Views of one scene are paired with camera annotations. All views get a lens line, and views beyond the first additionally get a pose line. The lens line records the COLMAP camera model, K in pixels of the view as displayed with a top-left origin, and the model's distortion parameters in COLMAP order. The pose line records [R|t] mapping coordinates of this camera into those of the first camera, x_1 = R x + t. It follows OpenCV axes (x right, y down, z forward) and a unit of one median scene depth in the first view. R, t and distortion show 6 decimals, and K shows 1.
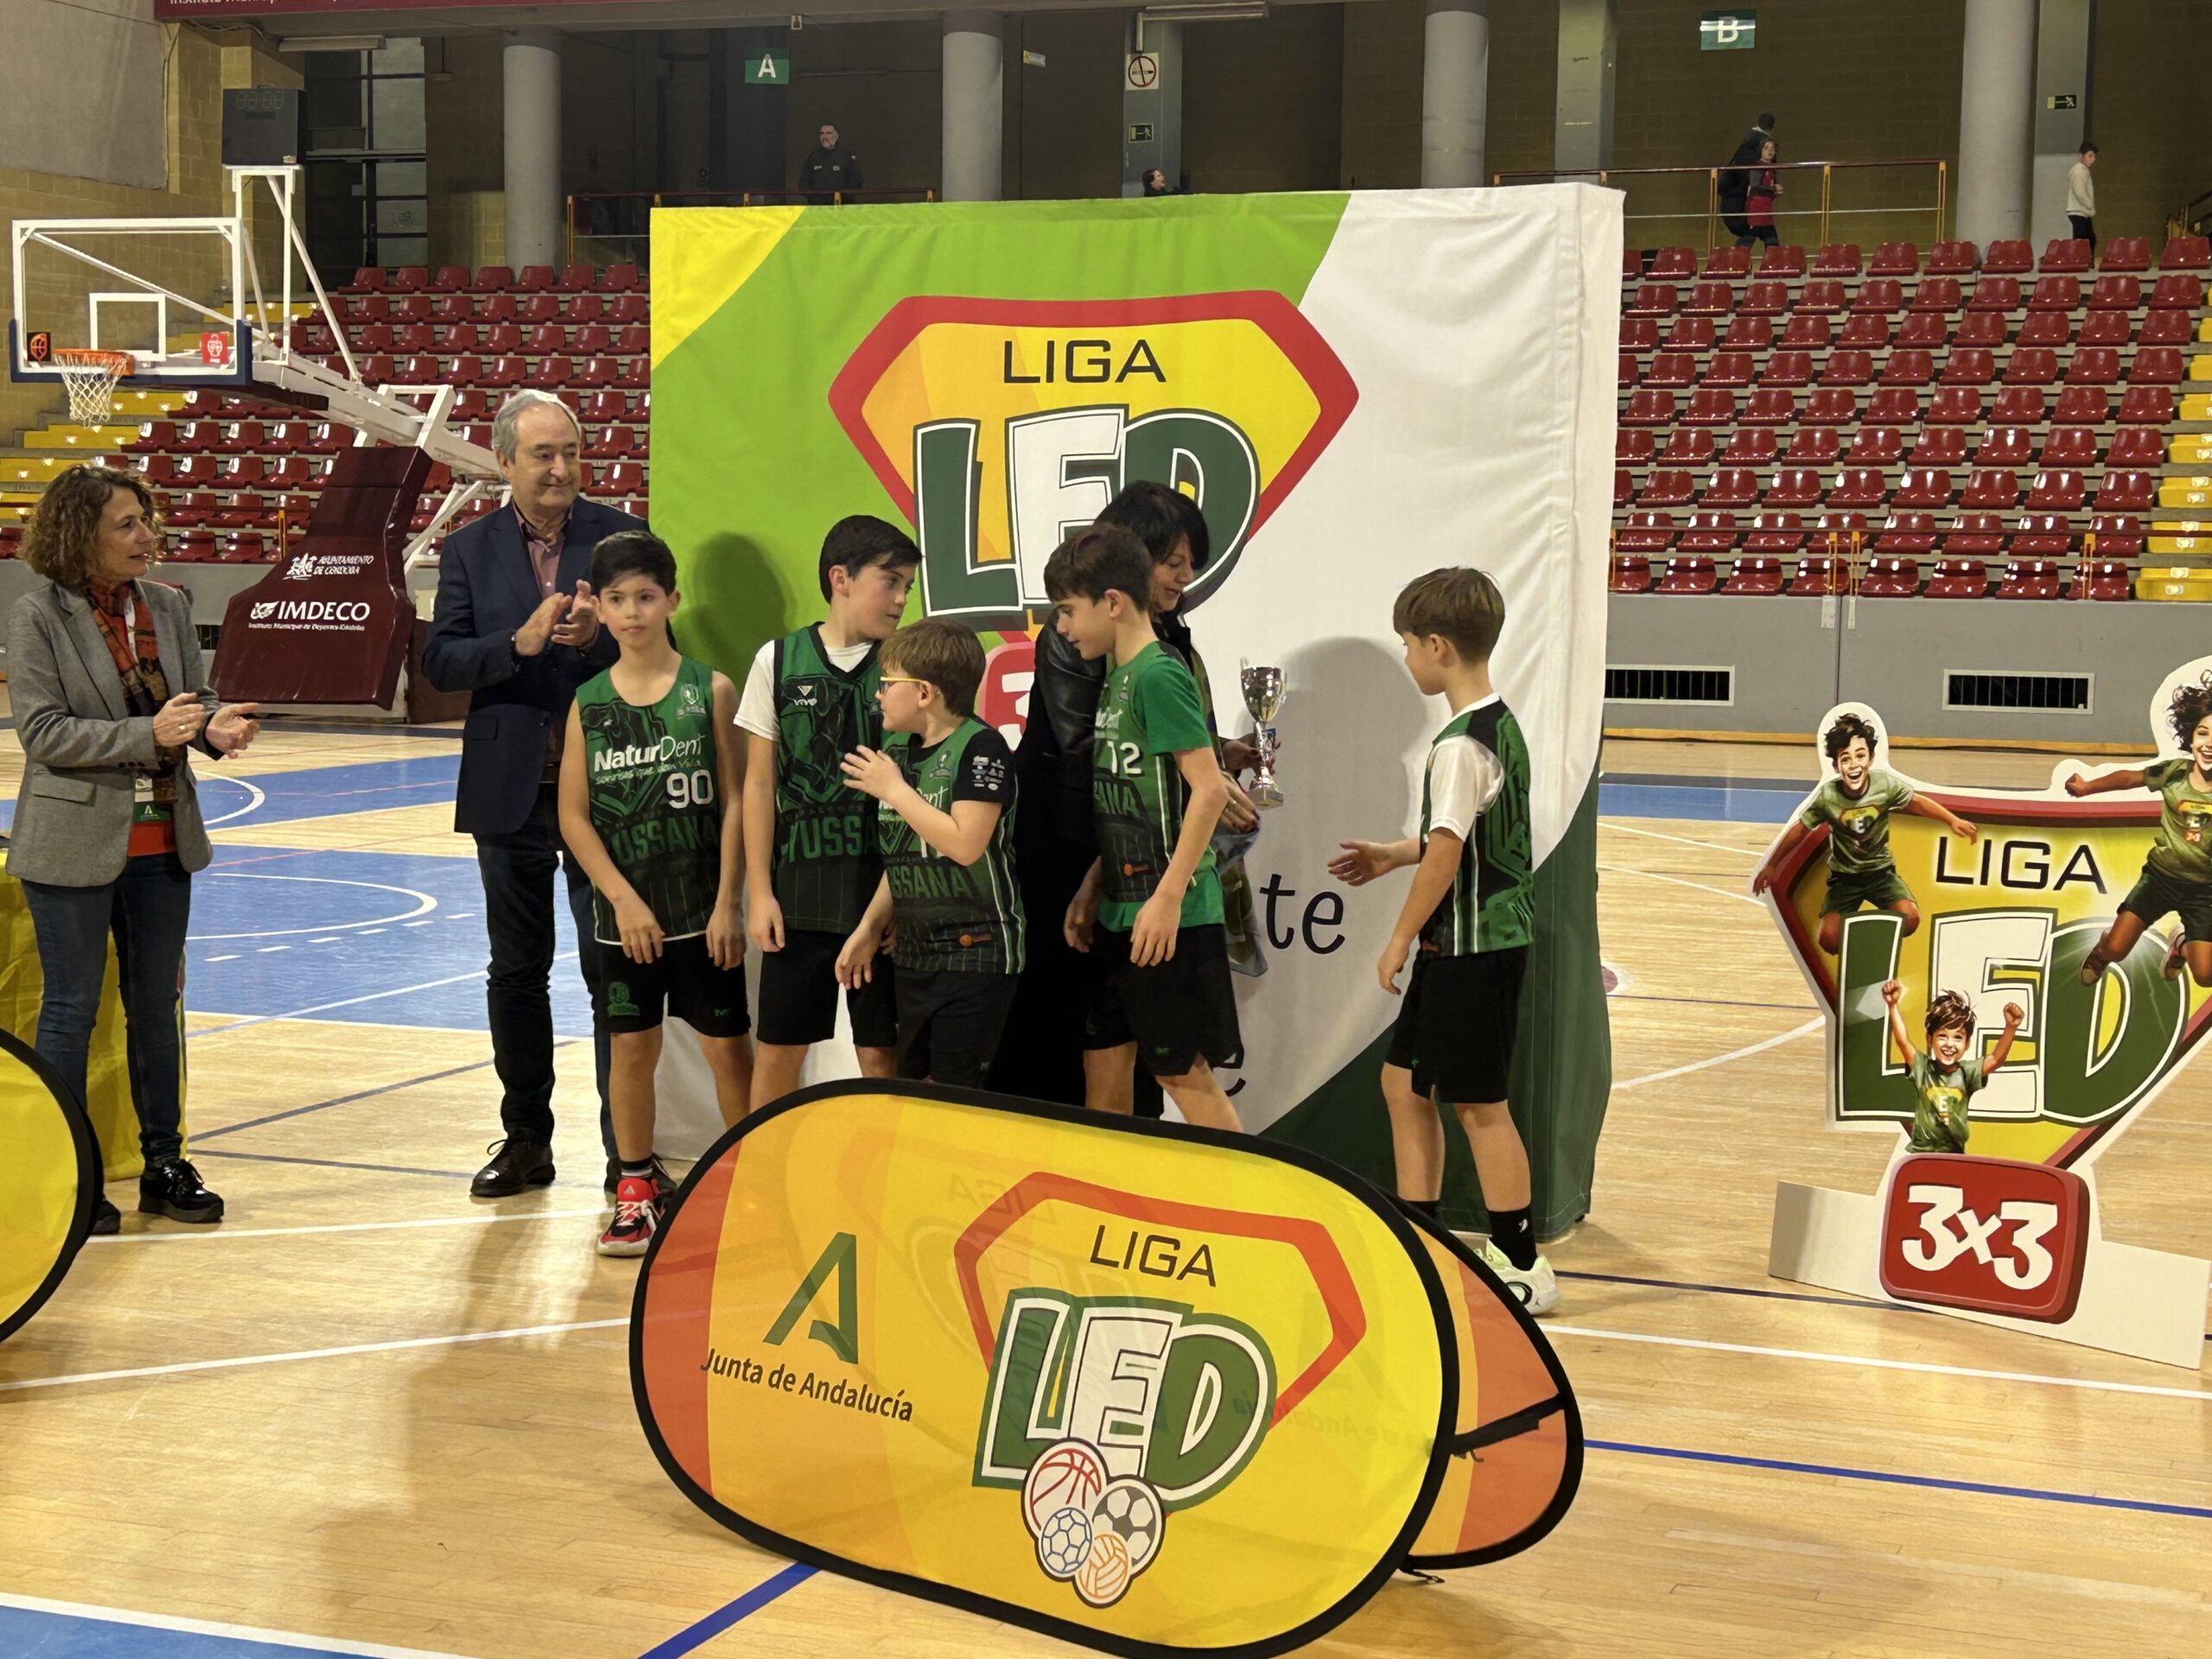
lens RADIAL K [[3442.4, 0, 1106.0], [0, 3442.4, 829.5], [0, 0, 1]] dist [0.188135, -0.583215]
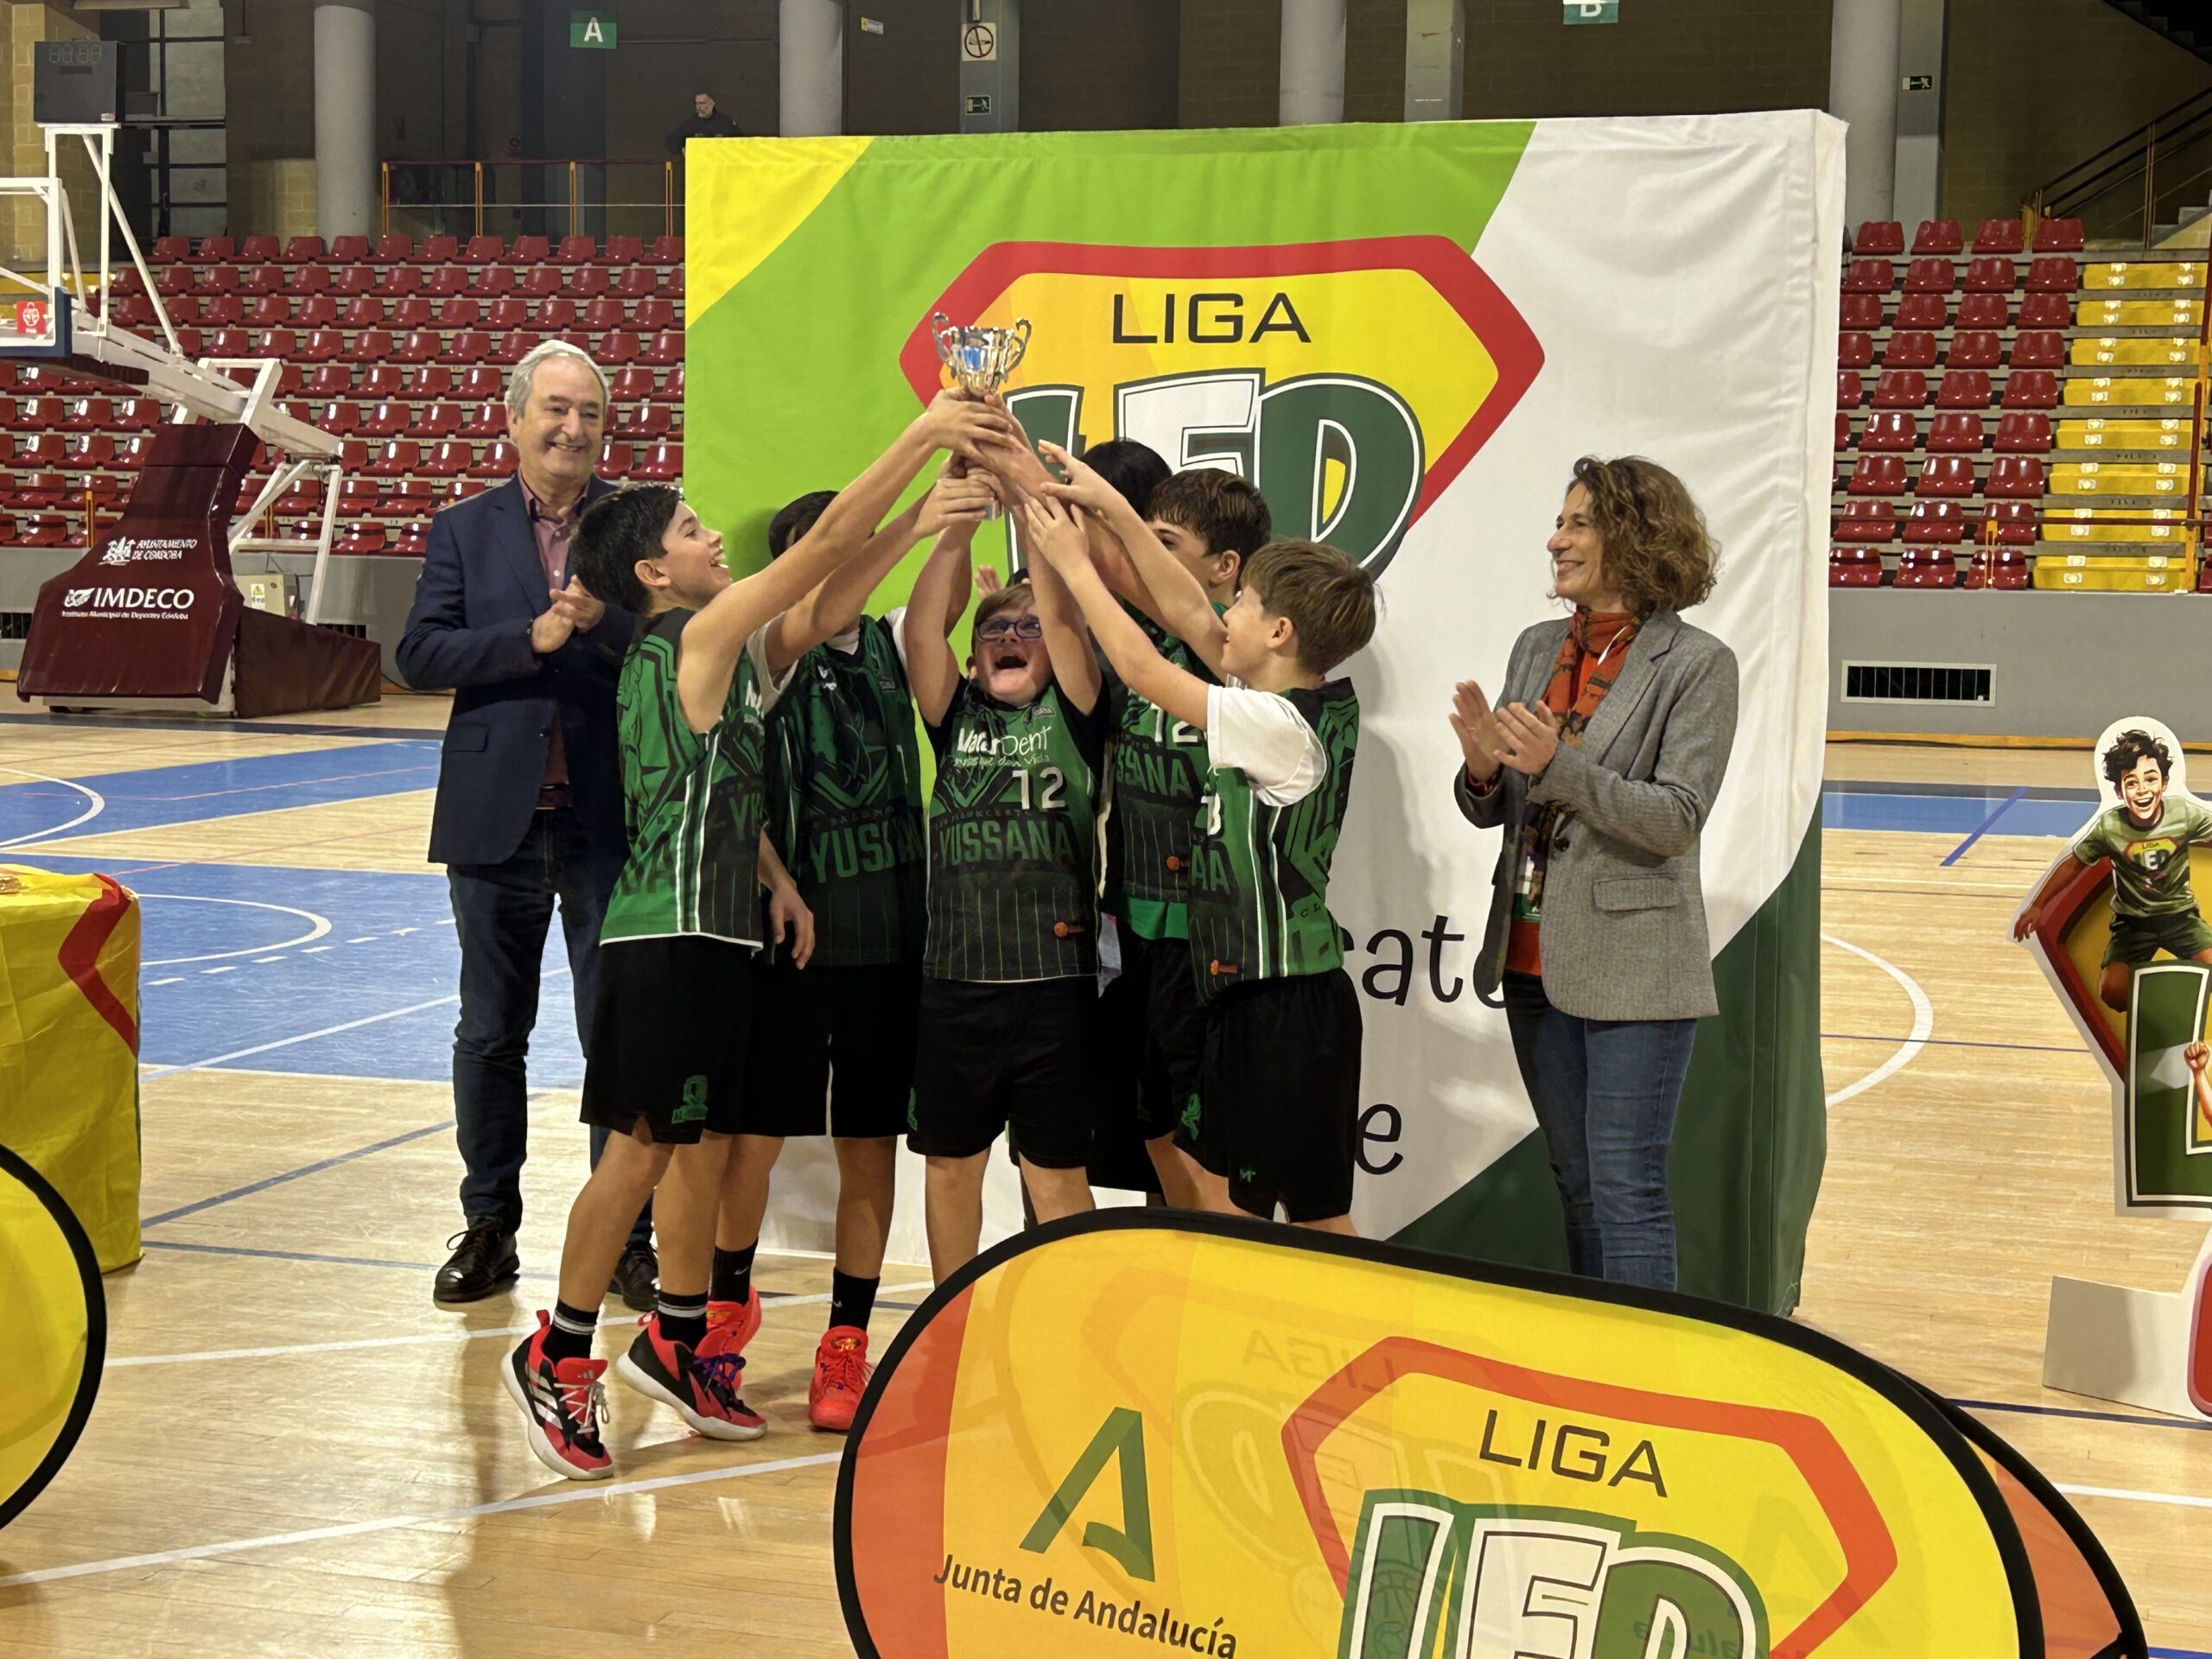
lens RADIAL K [[3442.4, 0, 1106.0], [0, 3442.4, 829.5], [0, 0, 1]] dist [0.188135, -0.583215]
pose [[0.997959, -0.003720, 0.063753, -0.056485], [0.003440, 0.999984, 0.004506, -0.008128], [-0.063769, -0.004278, 0.997956, 0.093653]]
